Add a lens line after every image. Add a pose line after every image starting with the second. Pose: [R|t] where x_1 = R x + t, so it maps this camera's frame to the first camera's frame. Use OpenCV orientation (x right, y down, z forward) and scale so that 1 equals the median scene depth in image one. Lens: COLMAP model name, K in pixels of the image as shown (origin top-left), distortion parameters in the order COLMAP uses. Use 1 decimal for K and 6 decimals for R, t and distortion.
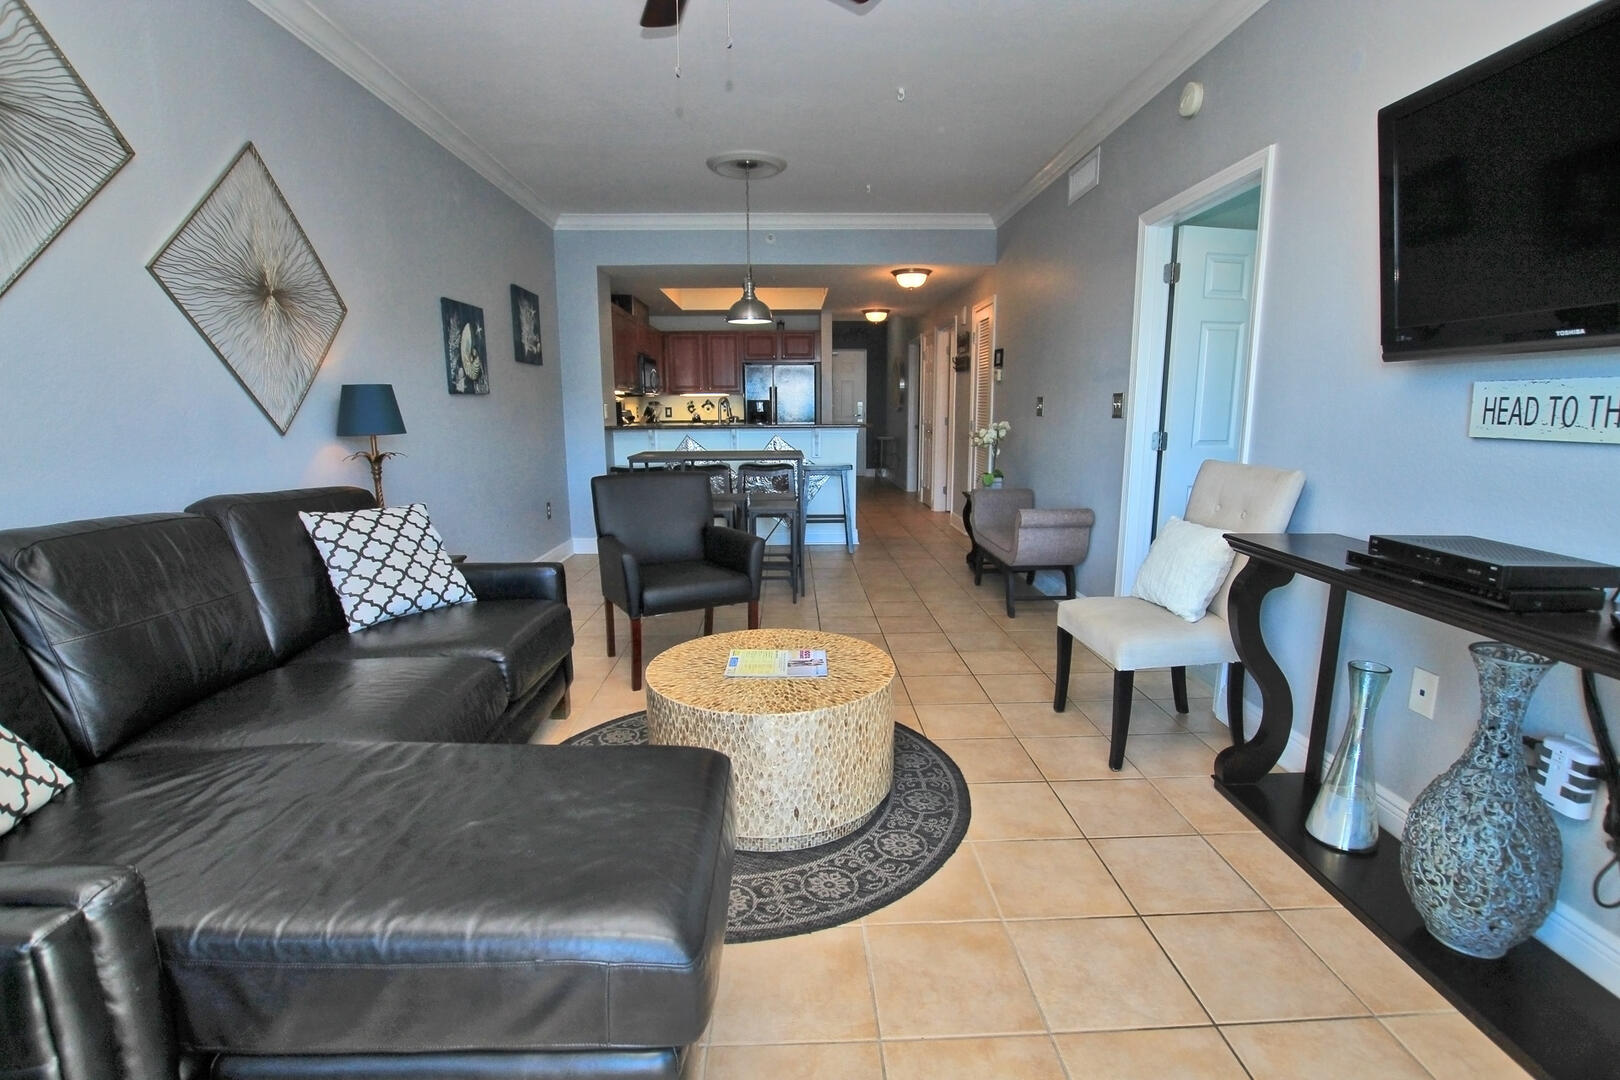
lens RADIAL K [[754.6, 0, 812.6], [0, 754.6, 543.5], [0, 0, 1]] dist [-0.031295, 0.003431]
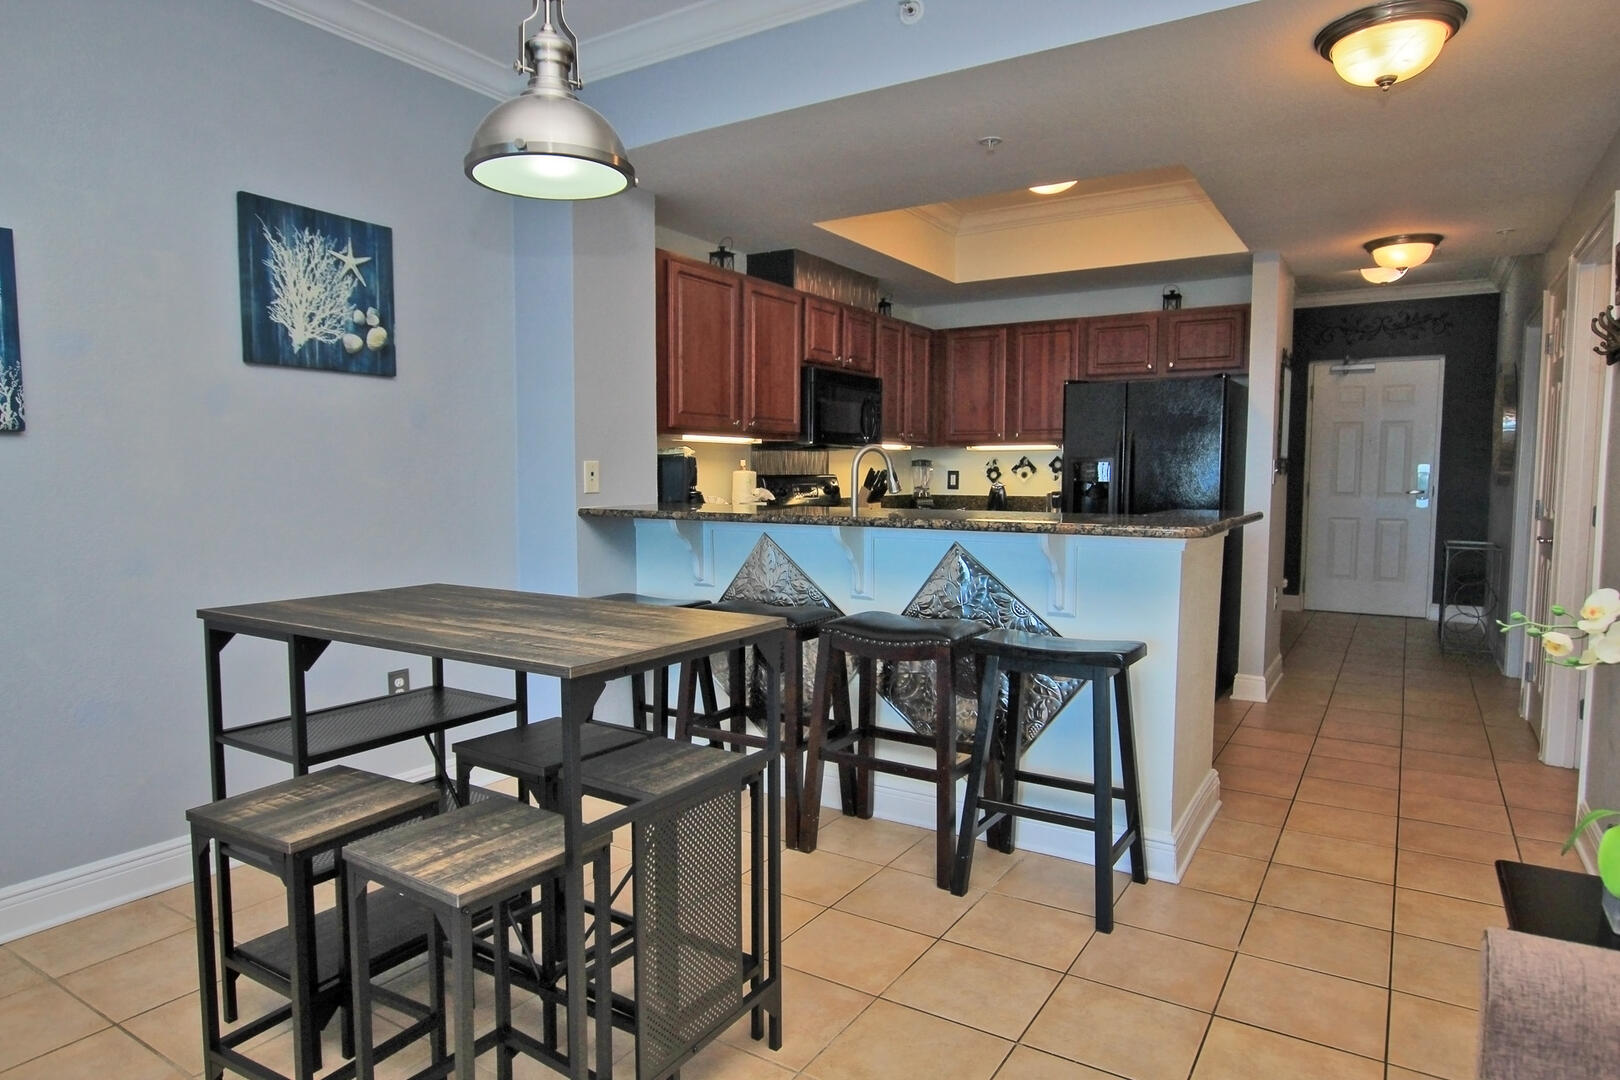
lens RADIAL K [[953.6, 0, 817.6], [0, 953.6, 541.2], [0, 0, 1]] dist [-0.019056, 0.002944]
pose [[0.827661, 0.048457, -0.559132, 0.358490], [-0.107450, 0.991518, -0.073124, -0.234137], [0.550846, 0.120601, 0.825847, 1.290336]]
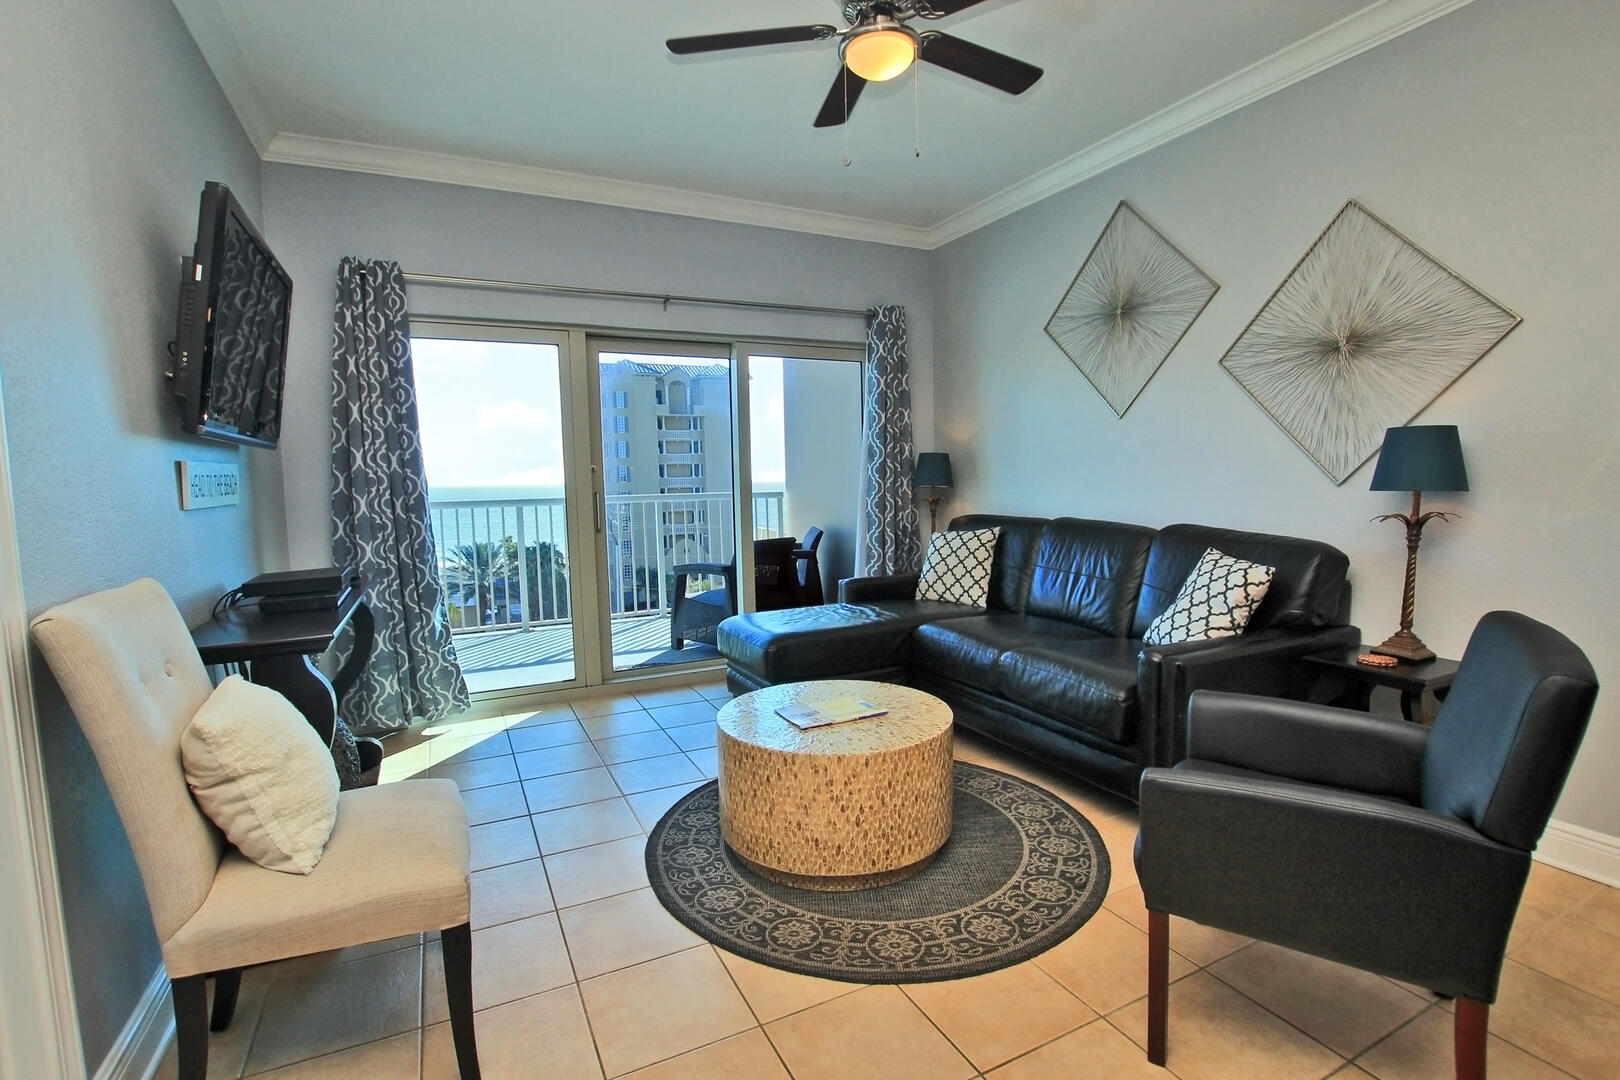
lens RADIAL K [[754.6, 0, 814.2], [0, 754.6, 545.8], [0, 0, 1]] dist [-0.031295, 0.003431]
pose [[-0.908161, 0.062171, -0.413979, 0.315061], [-0.051249, 0.964960, 0.257343, -0.267548], [0.415472, 0.254925, -0.873153, 1.486974]]
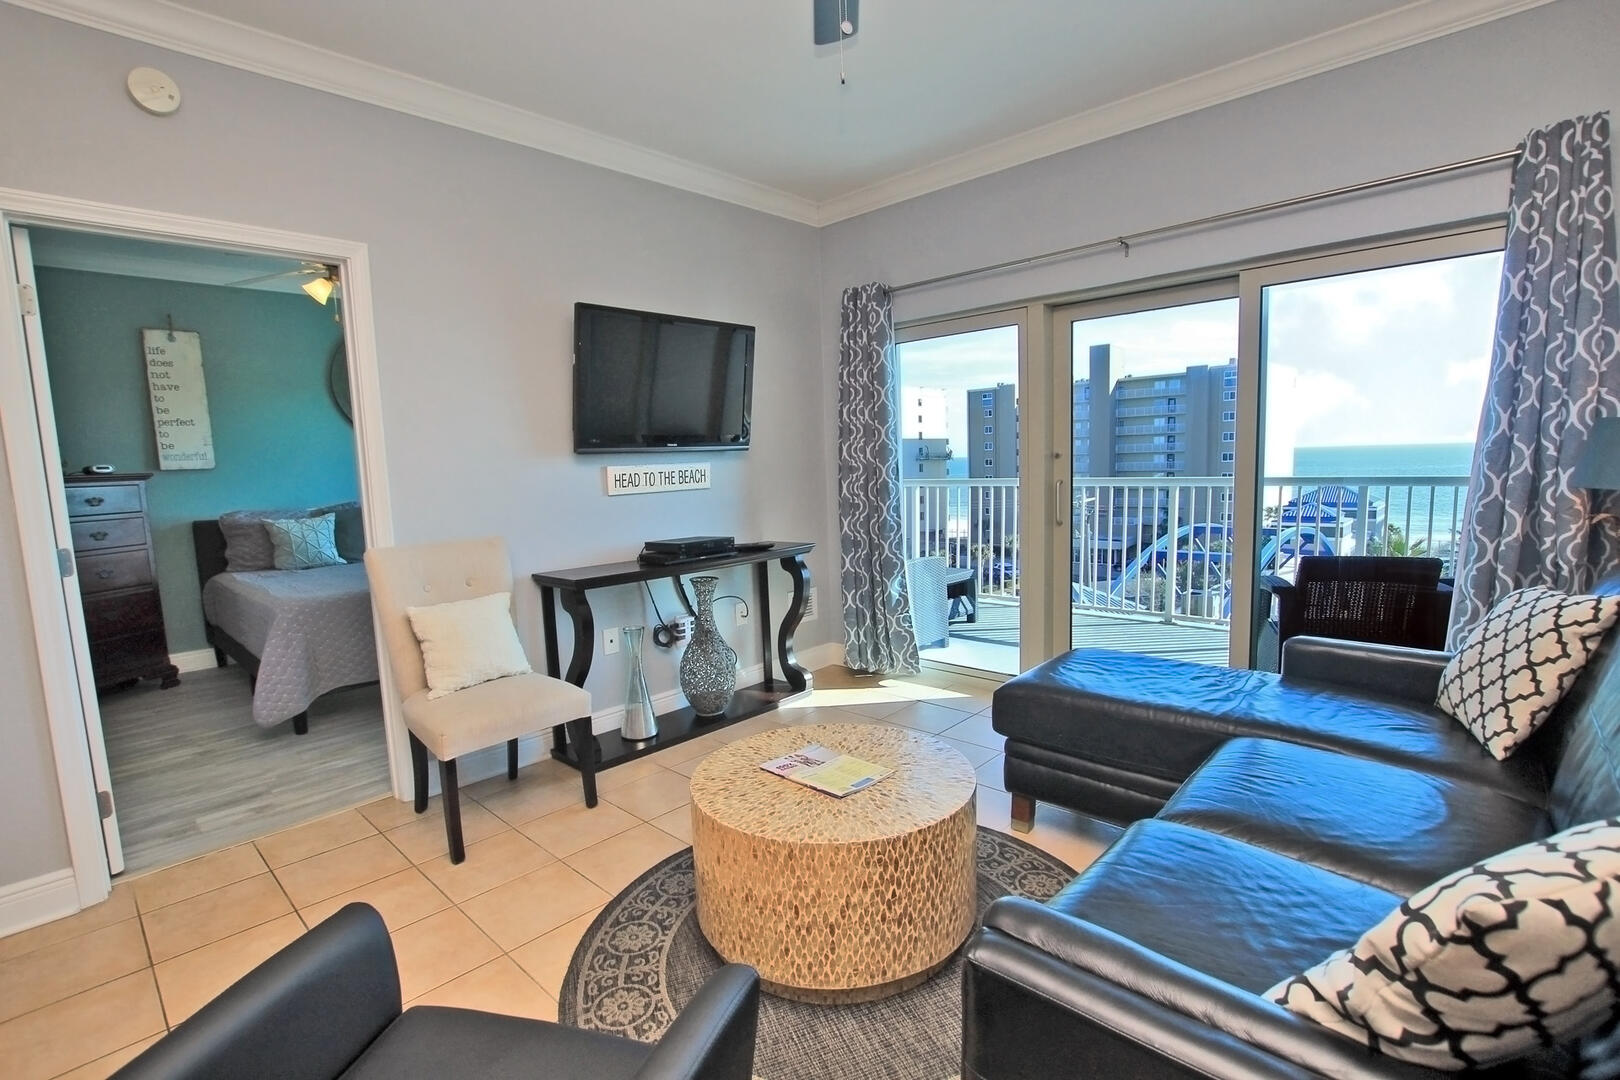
lens RADIAL K [[754.6, 0, 815.3], [0, 754.6, 546.6], [0, 0, 1]] dist [-0.031295, 0.003431]
pose [[-0.705929, -0.050561, 0.706476, -0.517033], [0.164732, 0.958376, 0.233193, -0.237512], [-0.688860, 0.280997, -0.668216, 1.223951]]
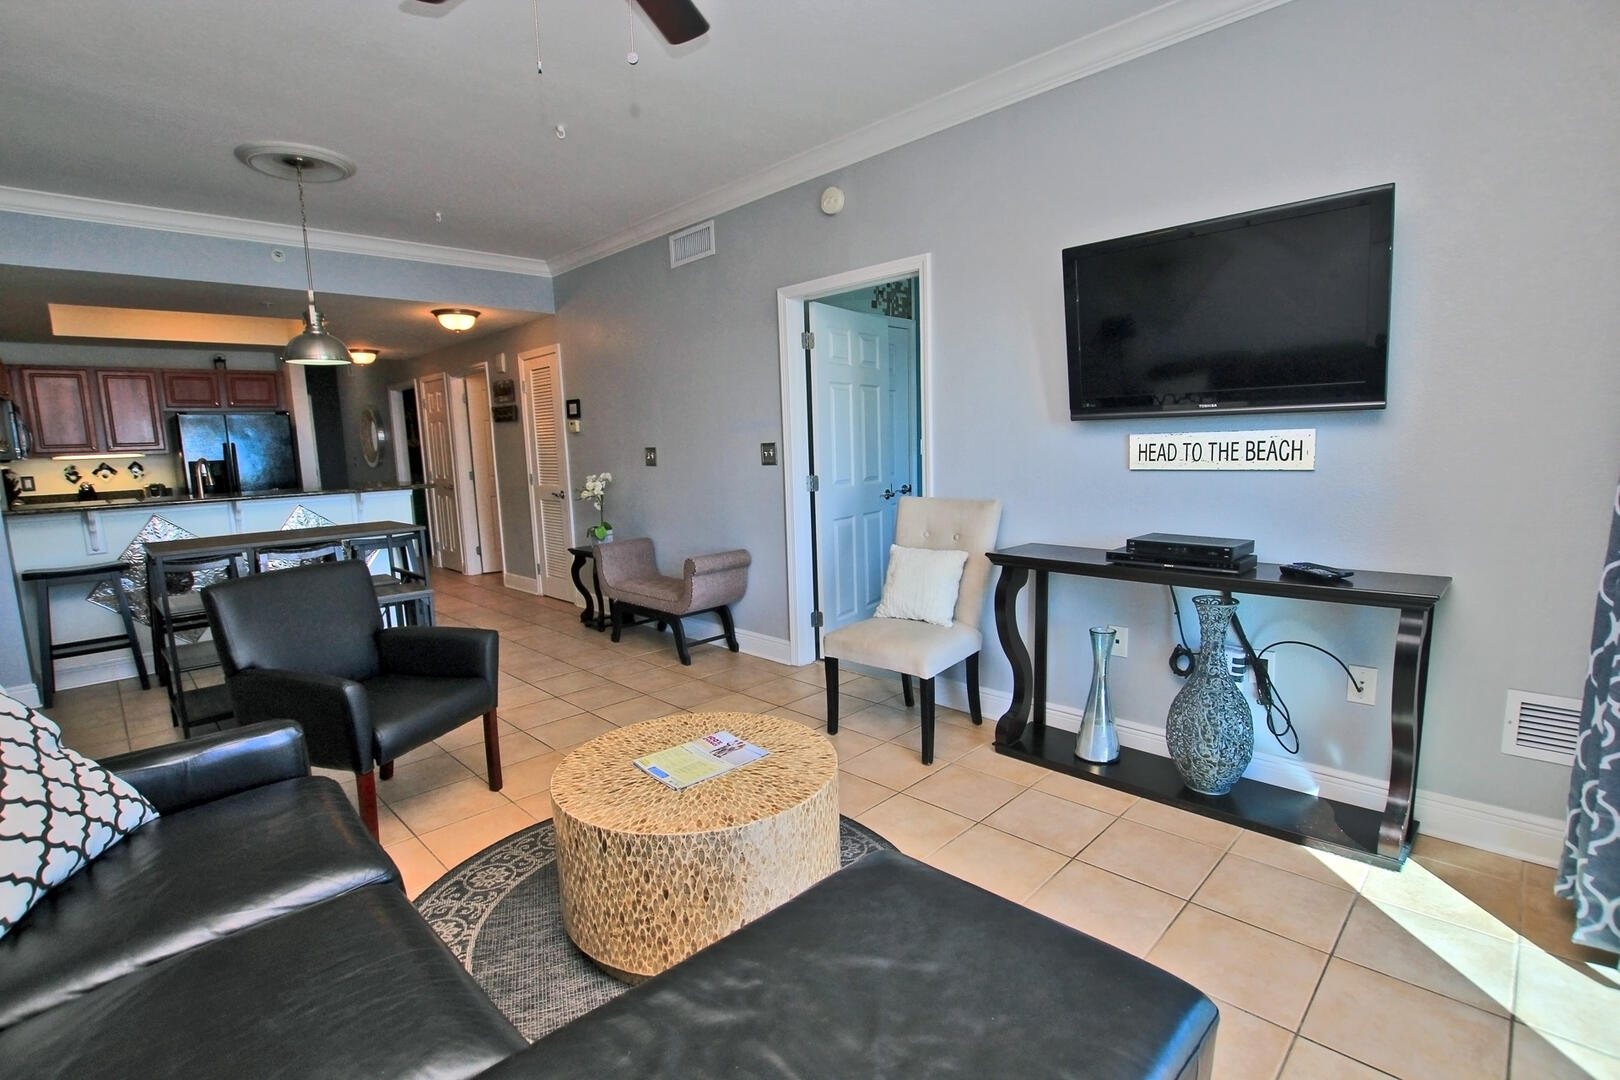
lens RADIAL K [[754.6, 0, 815.1], [0, 754.6, 543.9], [0, 0, 1]] dist [-0.031295, 0.003431]
pose [[0.727511, -0.110313, 0.677170, -0.418364], [0.149369, 0.988781, 0.000603, -0.056785], [-0.669639, 0.100710, 0.735827, 0.190730]]
